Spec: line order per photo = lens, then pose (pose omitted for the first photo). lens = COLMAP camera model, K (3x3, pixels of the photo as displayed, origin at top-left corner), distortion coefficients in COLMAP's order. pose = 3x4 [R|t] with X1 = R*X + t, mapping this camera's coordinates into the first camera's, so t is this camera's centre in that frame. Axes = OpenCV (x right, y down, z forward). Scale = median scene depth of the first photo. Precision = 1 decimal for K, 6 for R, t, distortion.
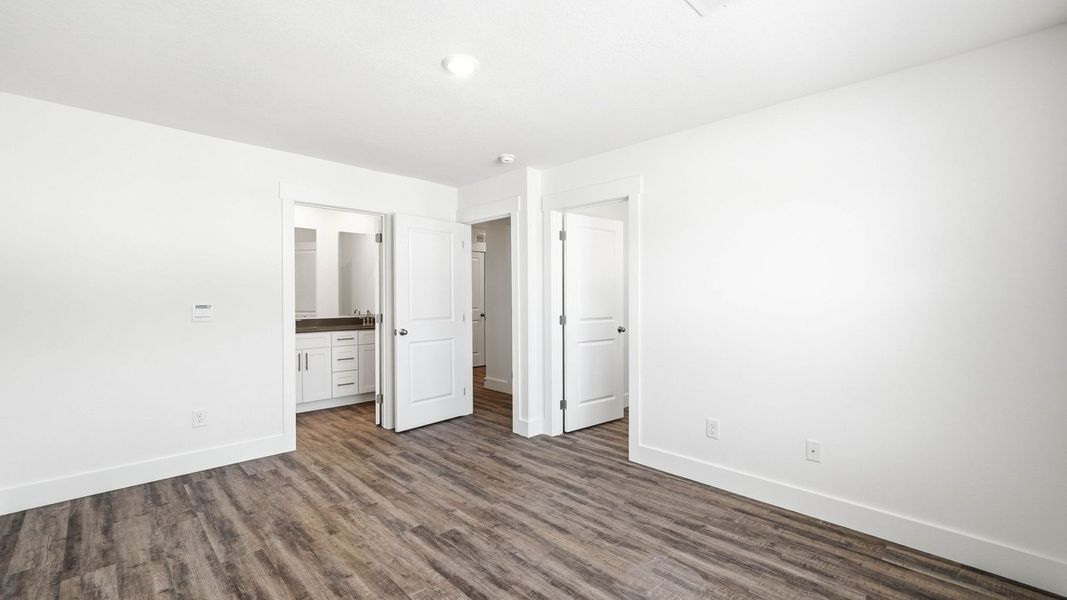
lens RADIAL K [[429.8, 0, 534.1], [0, 429.8, 298.1], [0, 0, 1]] dist [0.001698, 0.000374]
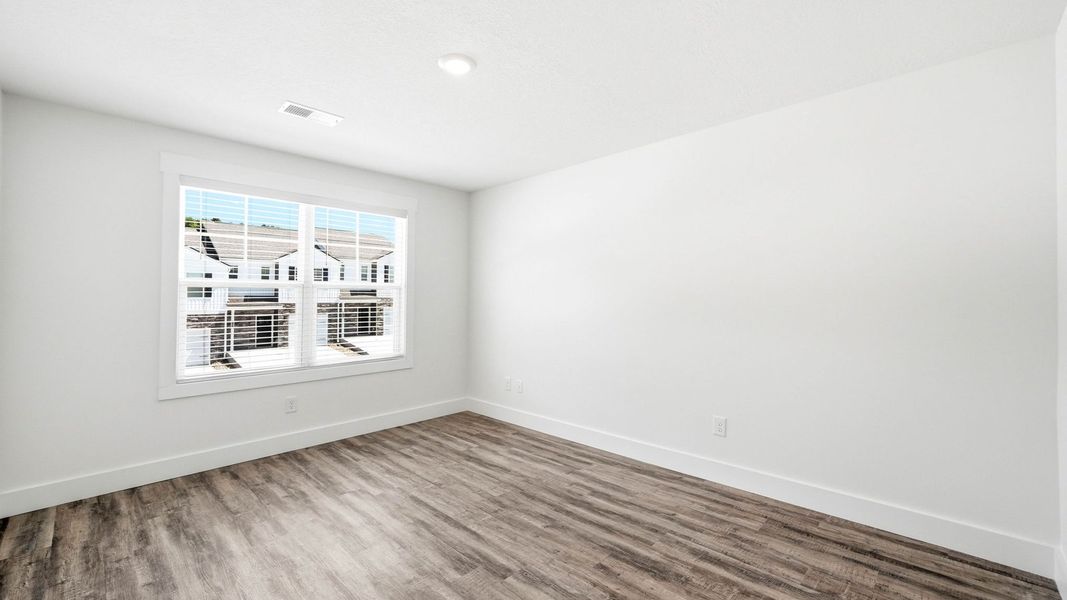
lens RADIAL K [[429.8, 0, 533.0], [0, 429.8, 297.6], [0, 0, 1]] dist [0.001698, 0.000374]
pose [[-0.999766, 0.000271, -0.021648, -0.336641], [0.000044, 0.999945, 0.010518, -0.009827], [0.021649, 0.010515, -0.999710, 2.017619]]
